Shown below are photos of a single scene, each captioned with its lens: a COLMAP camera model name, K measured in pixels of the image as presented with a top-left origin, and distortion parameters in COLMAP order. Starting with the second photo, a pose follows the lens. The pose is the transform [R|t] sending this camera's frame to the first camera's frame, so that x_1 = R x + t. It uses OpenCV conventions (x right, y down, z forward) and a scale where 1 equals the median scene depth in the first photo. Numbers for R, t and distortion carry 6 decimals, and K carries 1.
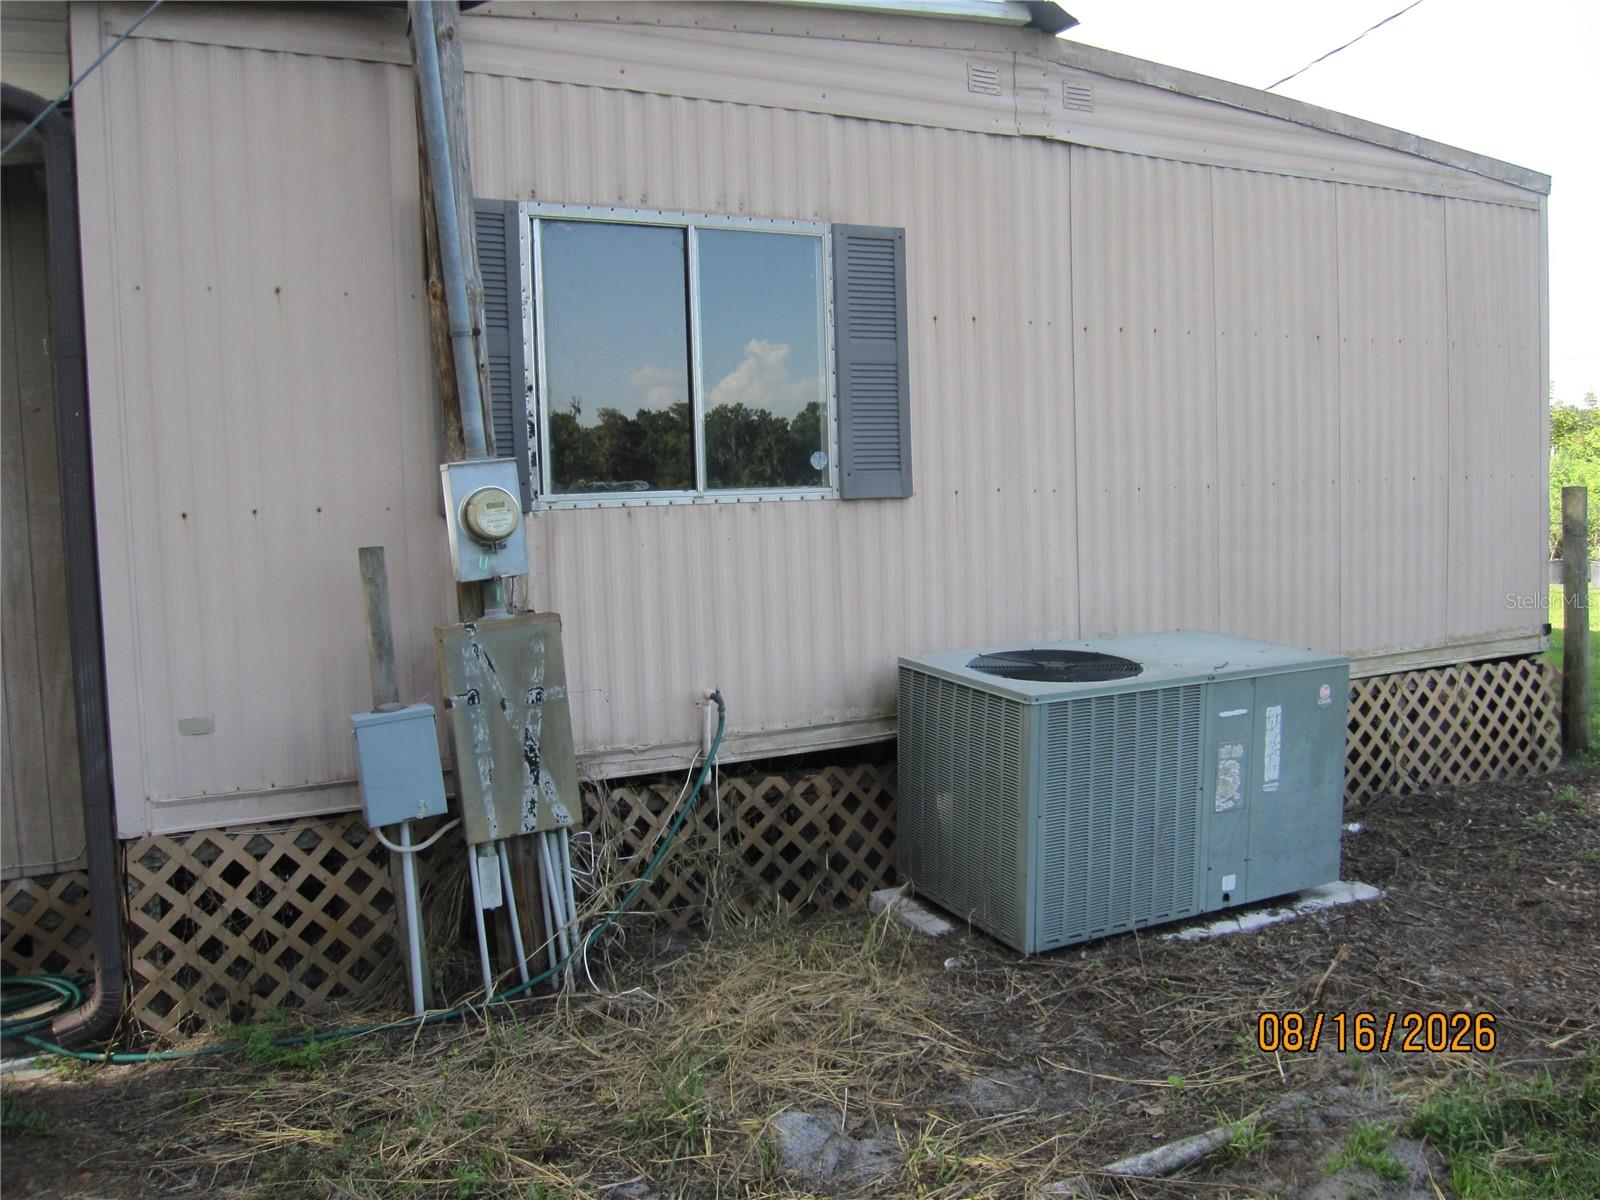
lens RADIAL K [[1317.5, 0, 799.4], [0, 1317.5, 590.9], [0, 0, 1]] dist [-0.079040, 0.050914]
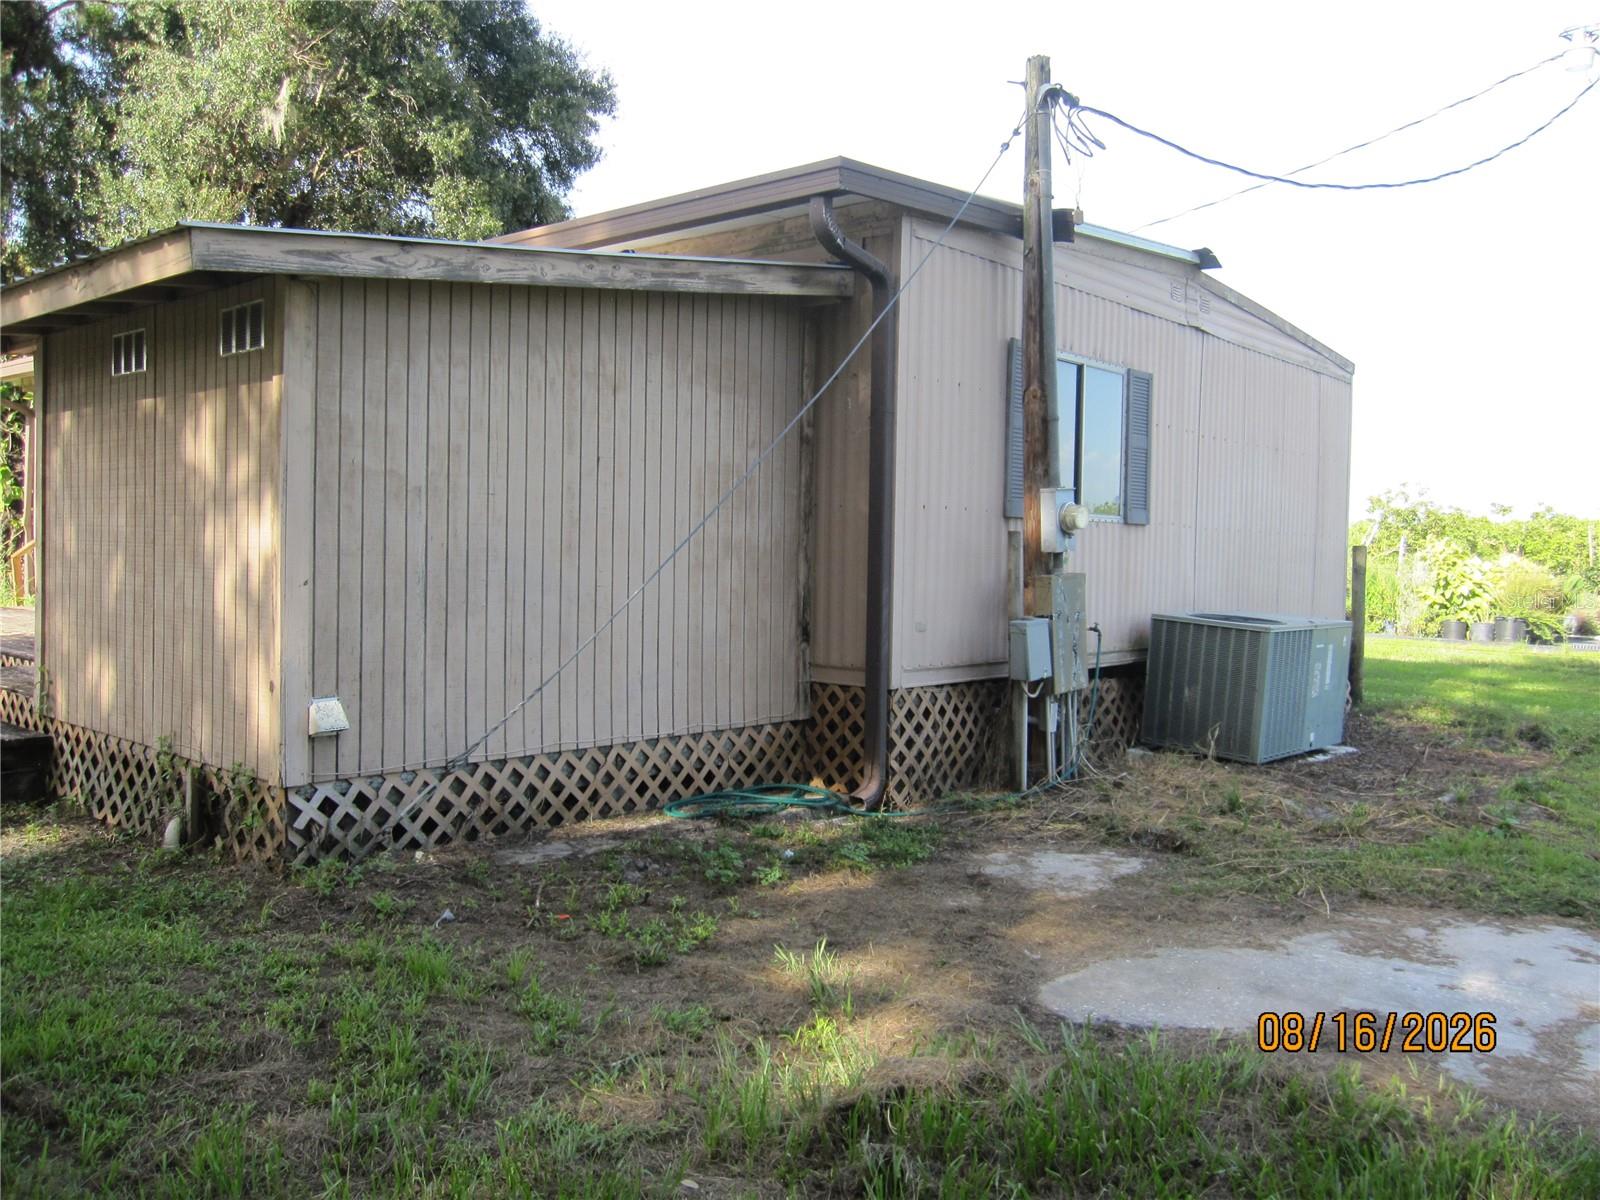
lens RADIAL K [[1317.5, 0, 800.9], [0, 1317.5, 602.1], [0, 0, 1]] dist [-0.079040, 0.050914]
pose [[0.931588, 0.038983, 0.361420, -1.079061], [-0.026776, 0.998891, -0.038724, 0.123563], [-0.362529, 0.026397, 0.931598, -0.512479]]
